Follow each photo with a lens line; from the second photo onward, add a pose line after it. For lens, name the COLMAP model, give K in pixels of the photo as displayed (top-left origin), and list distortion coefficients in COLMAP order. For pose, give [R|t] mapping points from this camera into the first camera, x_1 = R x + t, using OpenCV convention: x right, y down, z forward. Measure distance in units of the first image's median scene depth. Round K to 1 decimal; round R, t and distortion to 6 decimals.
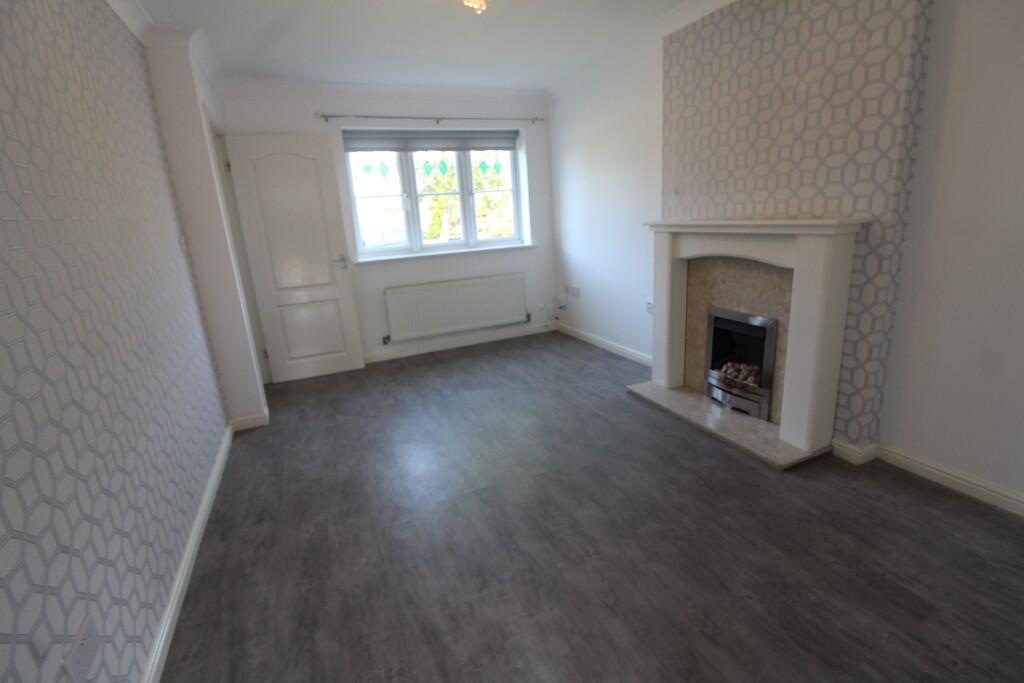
lens RADIAL K [[485.6, 0, 512.1], [0, 485.6, 338.9], [0, 0, 1]] dist [-0.005566, -0.000964]
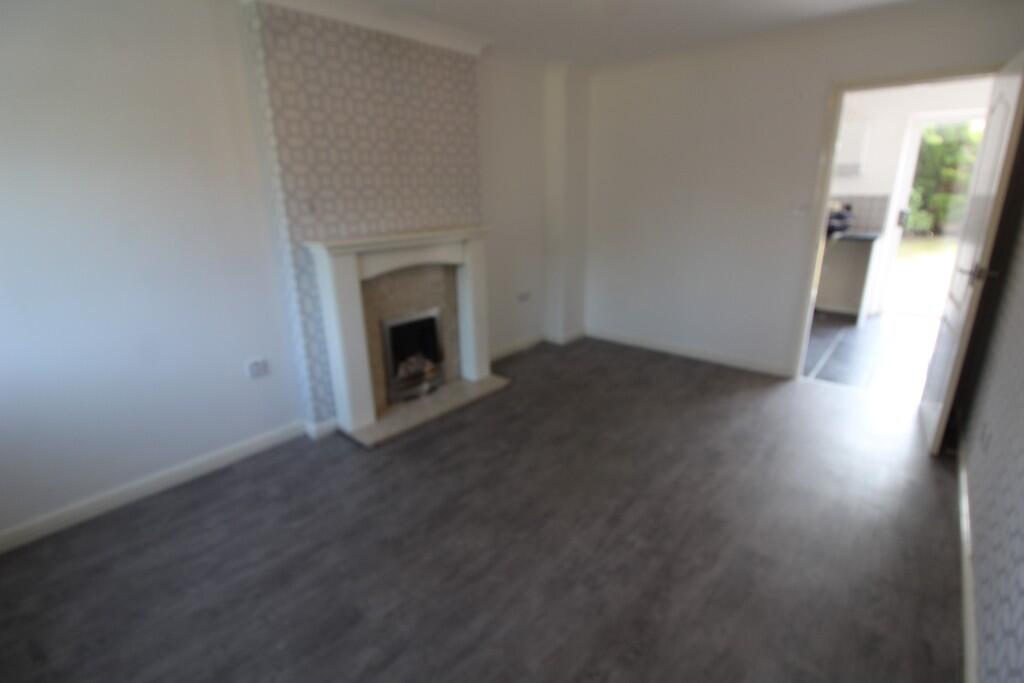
lens RADIAL K [[485.6, 0, 513.3], [0, 485.6, 344.4], [0, 0, 1]] dist [-0.005566, -0.000964]
pose [[-0.448925, -0.193509, 0.872365, -0.573551], [0.269733, 0.901383, 0.338753, -0.274505], [-0.851886, 0.387380, -0.352458, 1.073044]]
